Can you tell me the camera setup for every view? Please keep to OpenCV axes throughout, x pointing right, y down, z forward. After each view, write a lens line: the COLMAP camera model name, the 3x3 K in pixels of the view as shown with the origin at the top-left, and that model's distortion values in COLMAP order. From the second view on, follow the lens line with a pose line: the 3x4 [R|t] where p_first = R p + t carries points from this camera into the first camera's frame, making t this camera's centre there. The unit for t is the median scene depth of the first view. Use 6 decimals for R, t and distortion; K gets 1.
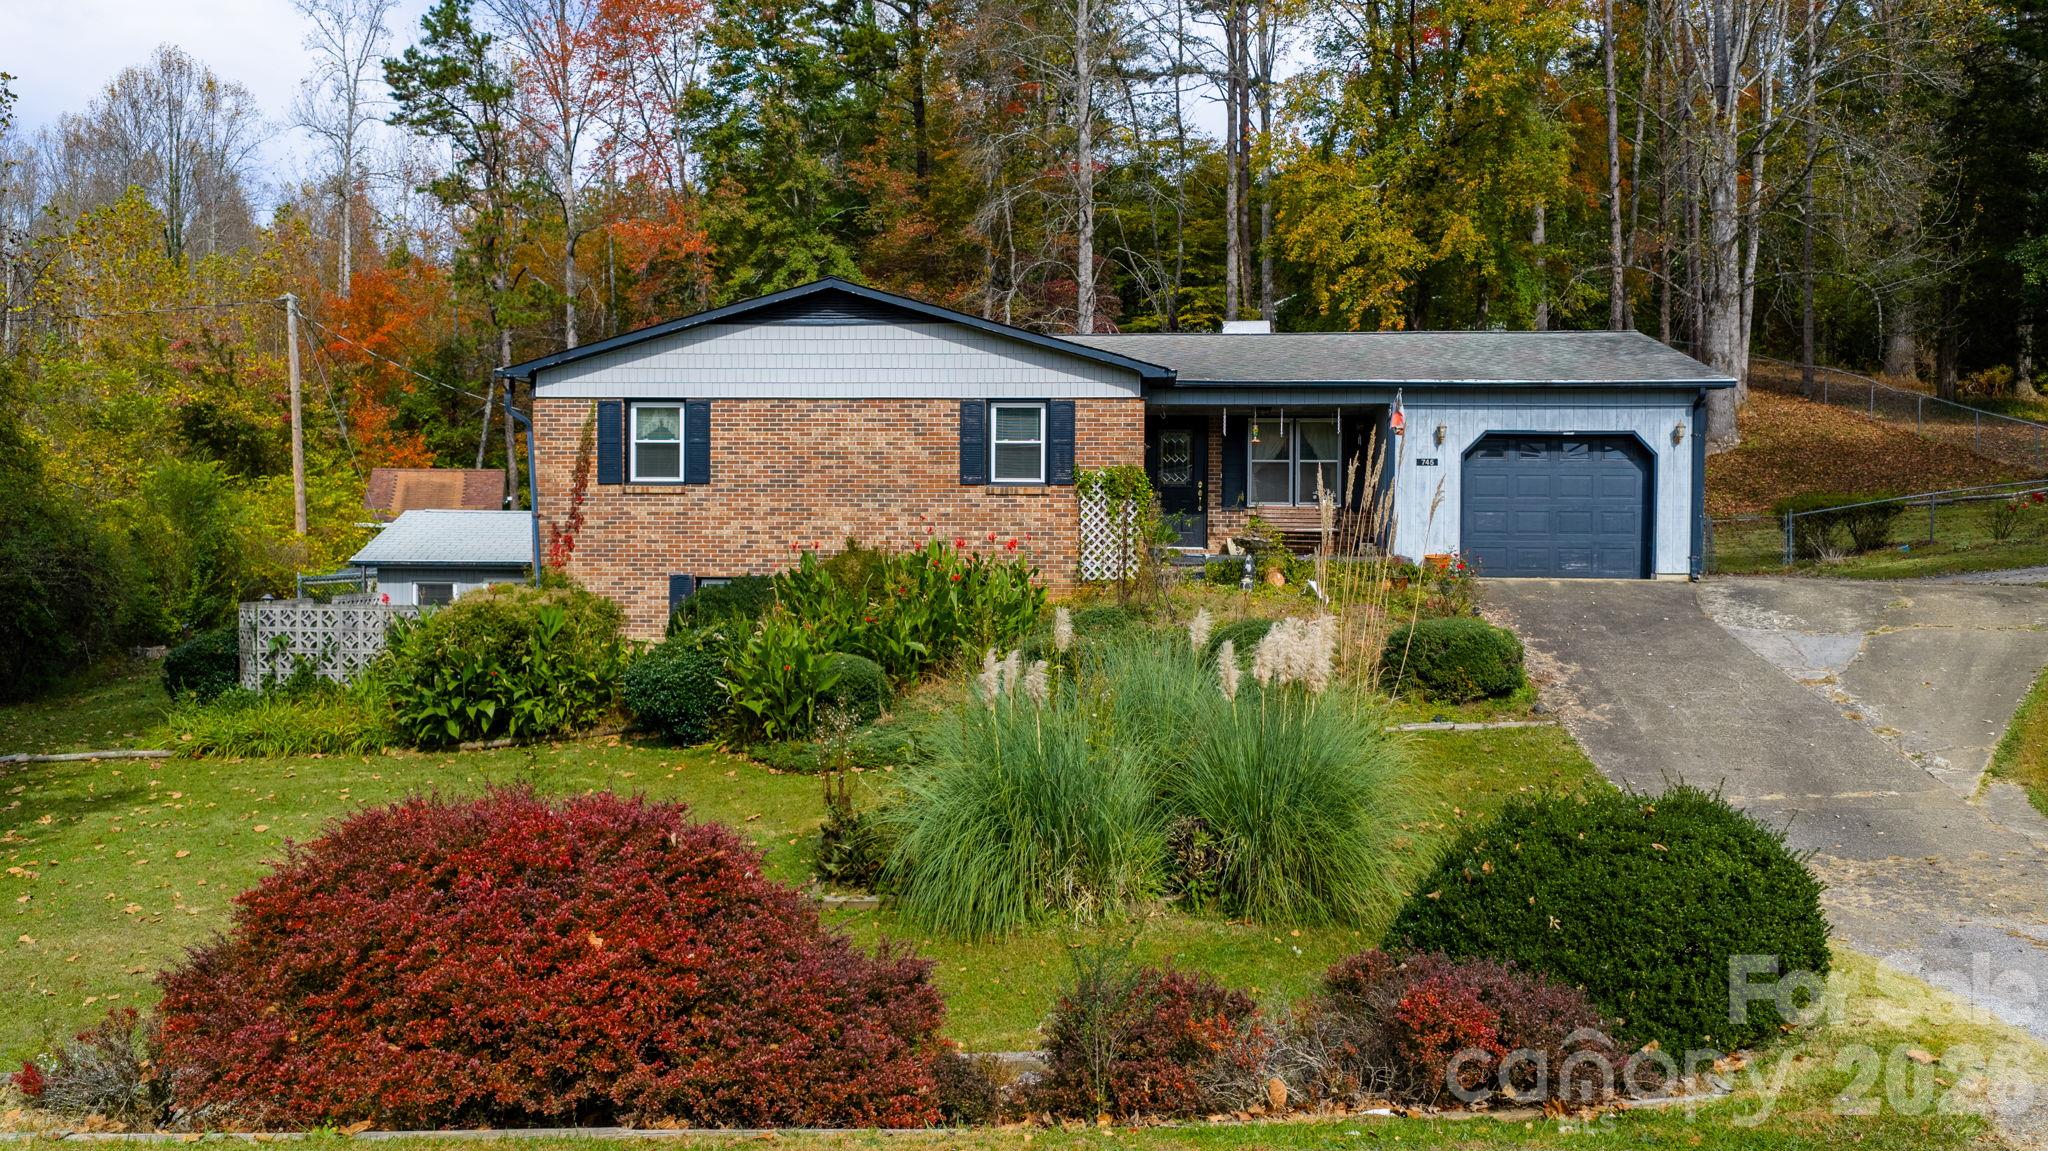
lens RADIAL K [[1692.7, 0, 1021.6], [0, 1692.7, 580.6], [0, 0, 1]] dist [0.027792, -0.048947]
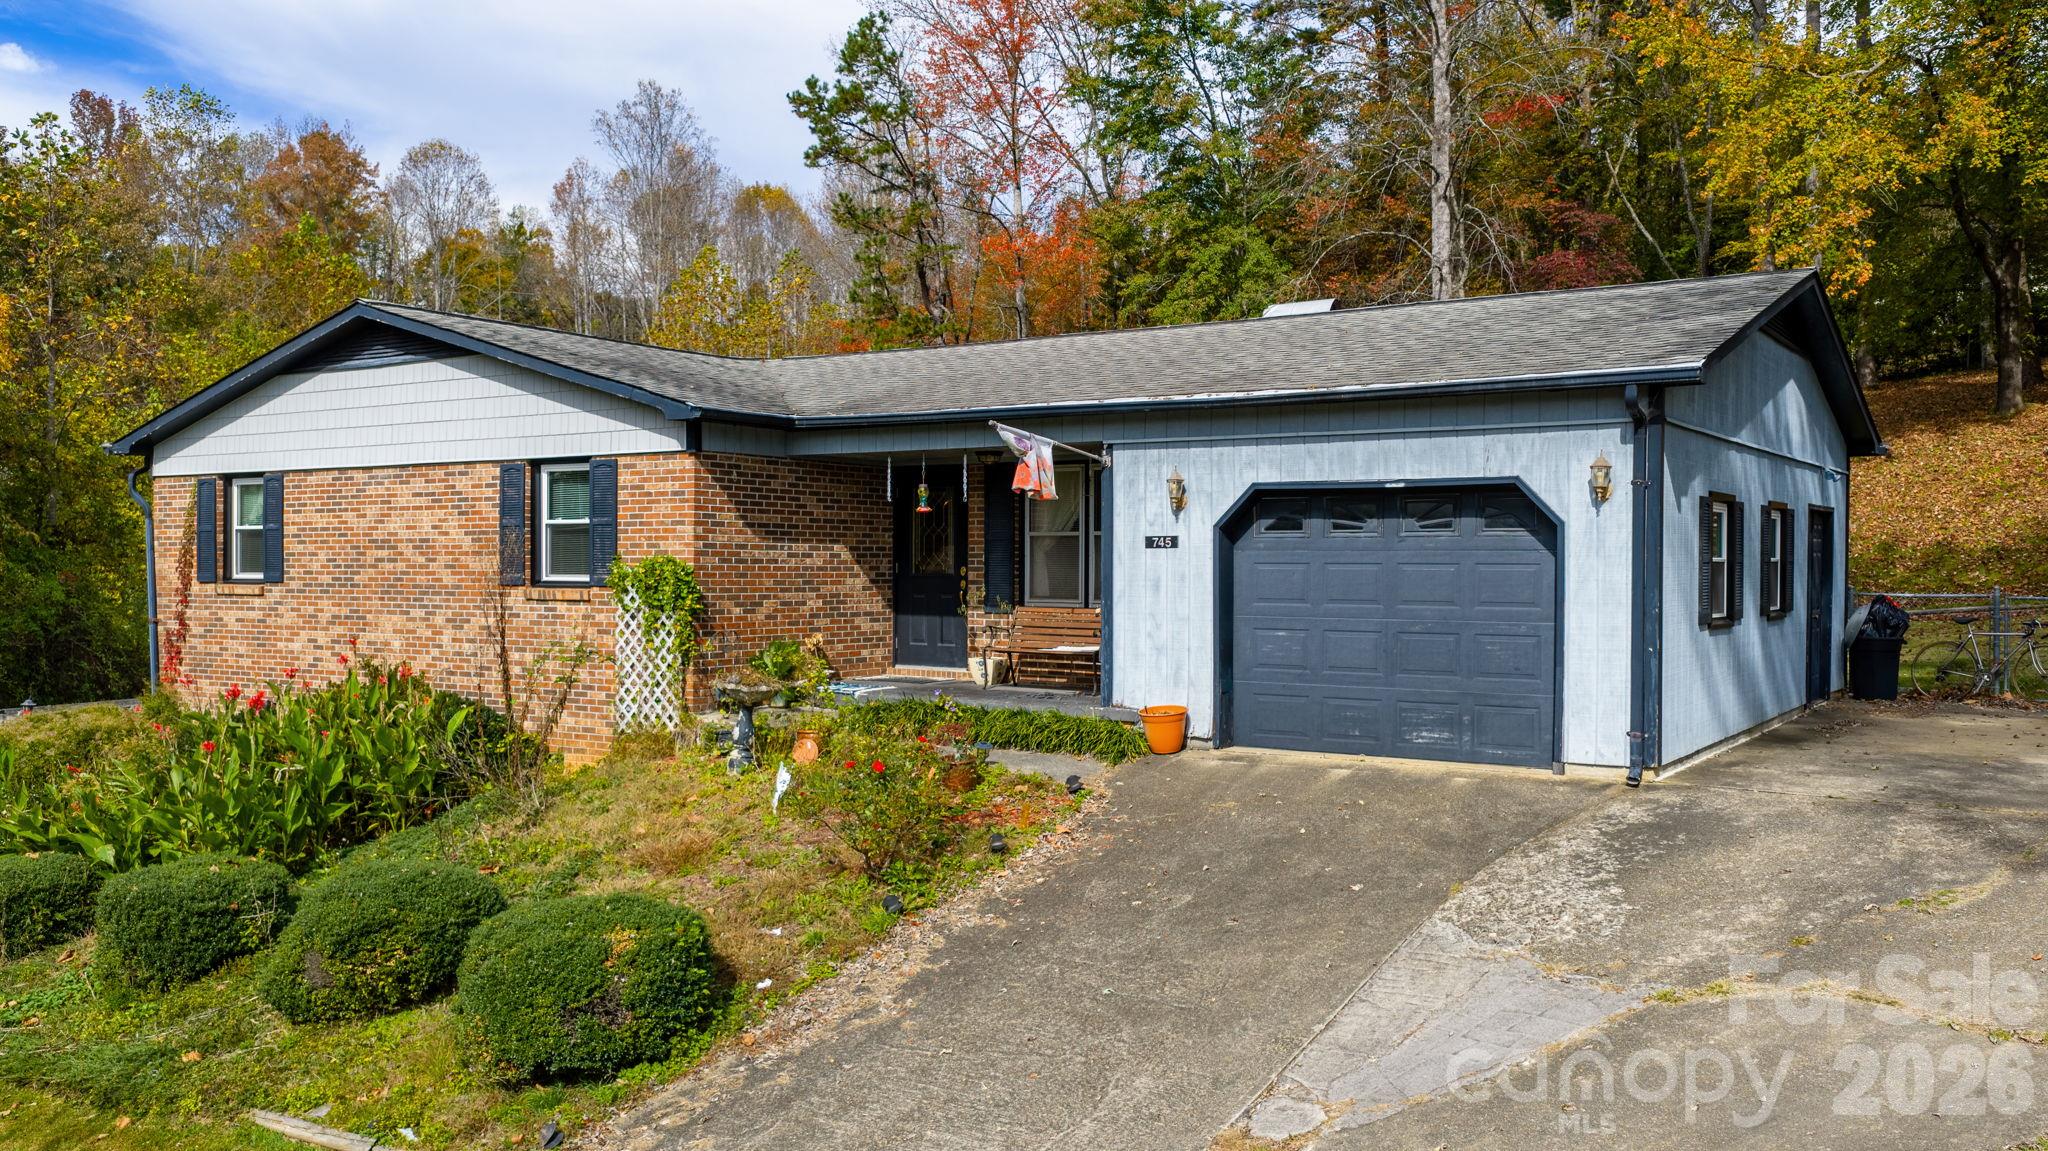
lens RADIAL K [[1692.7, 0, 1026.8], [0, 1692.7, 577.5], [0, 0, 1]] dist [0.027792, -0.048947]
pose [[0.870236, -0.000568, -0.492634, 0.488132], [-0.002040, 0.999987, -0.004757, -0.056425], [0.492631, 0.005145, 0.870223, 0.496542]]
